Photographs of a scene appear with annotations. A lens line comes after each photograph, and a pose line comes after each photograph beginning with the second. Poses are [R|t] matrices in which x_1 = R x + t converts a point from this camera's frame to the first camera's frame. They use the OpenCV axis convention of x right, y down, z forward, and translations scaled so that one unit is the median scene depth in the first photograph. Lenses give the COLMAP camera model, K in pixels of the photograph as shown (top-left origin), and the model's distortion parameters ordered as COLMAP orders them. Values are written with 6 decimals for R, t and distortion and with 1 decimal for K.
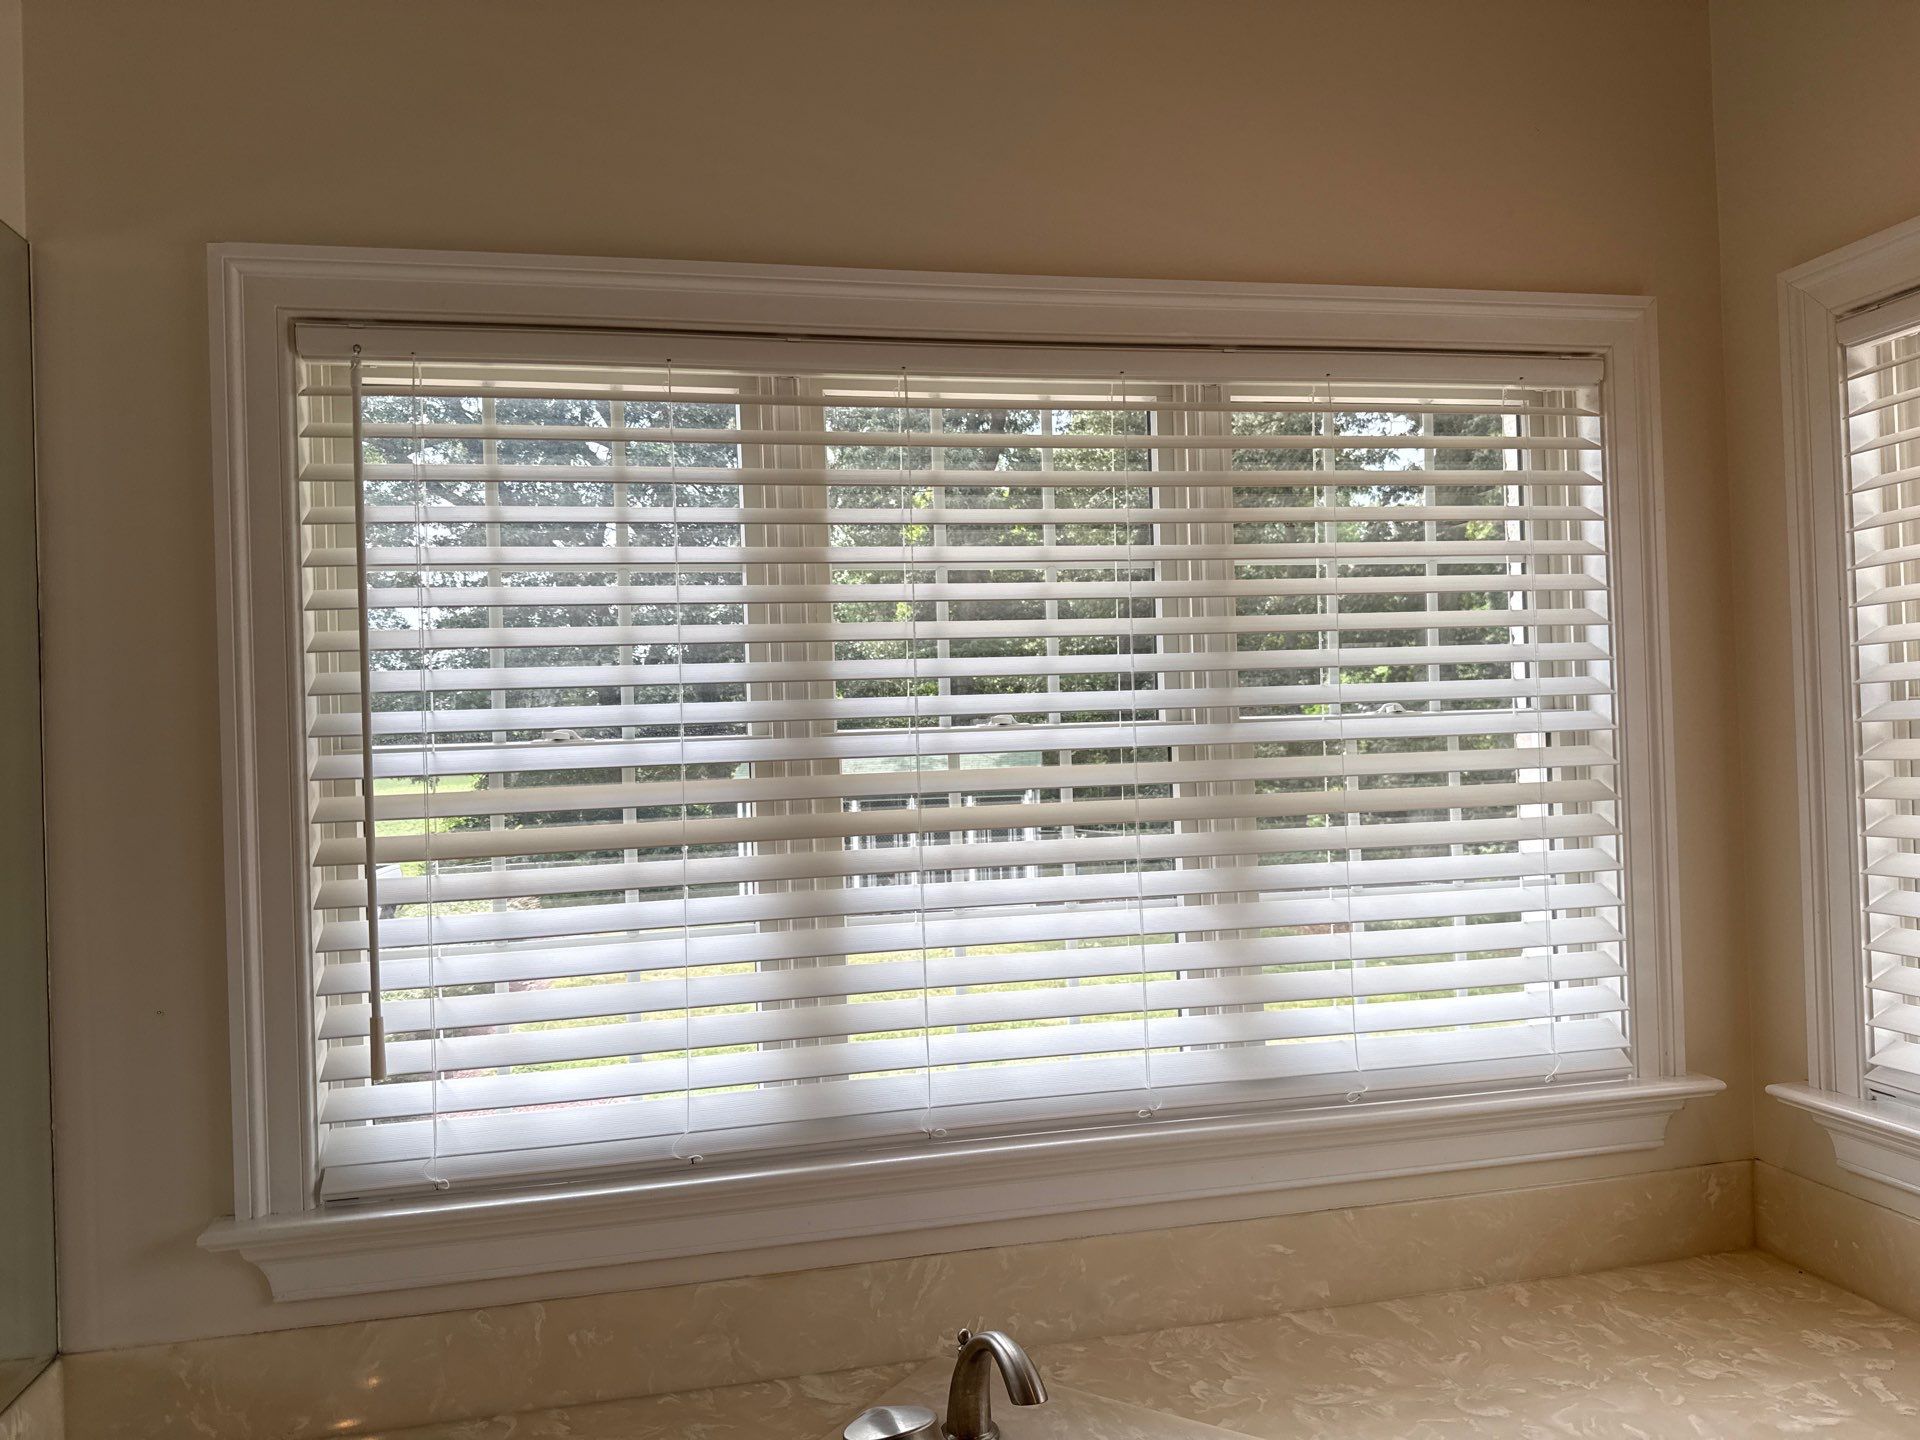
lens RADIAL K [[1381.0, 0, 953.4], [0, 1381.0, 733.1], [0, 0, 1]] dist [0.021885, -0.025018]
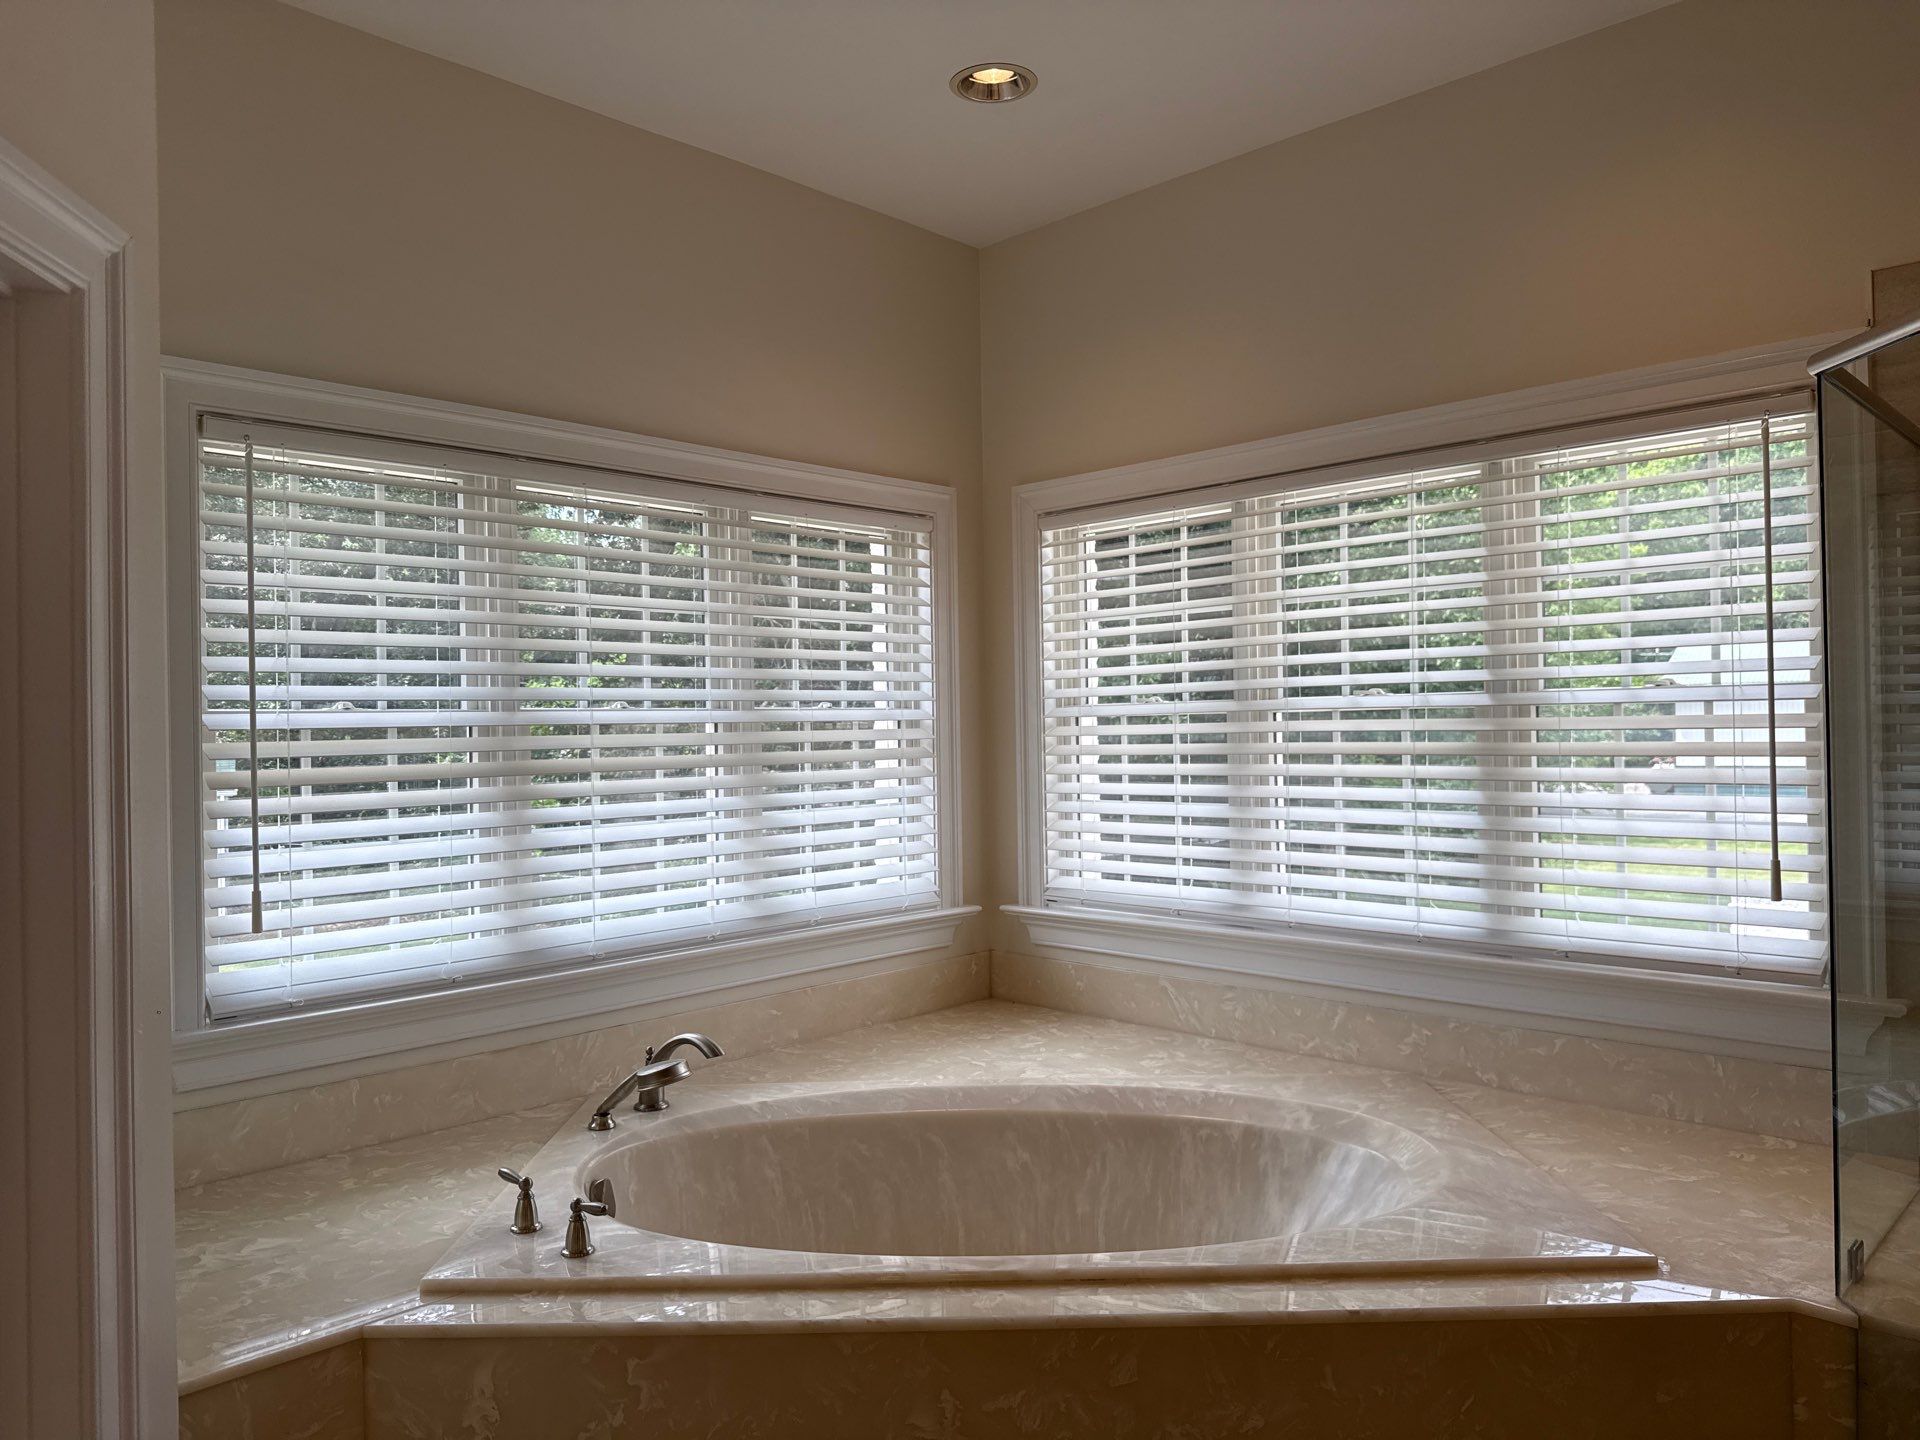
lens RADIAL K [[1381.0, 0, 907.6], [0, 1381.0, 721.1], [0, 0, 1]] dist [0.021885, -0.025018]
pose [[0.841571, 0.022933, 0.539659, -0.573352], [-0.015275, 0.999709, -0.018663, 0.035884], [-0.539931, 0.007463, 0.841677, -0.558973]]
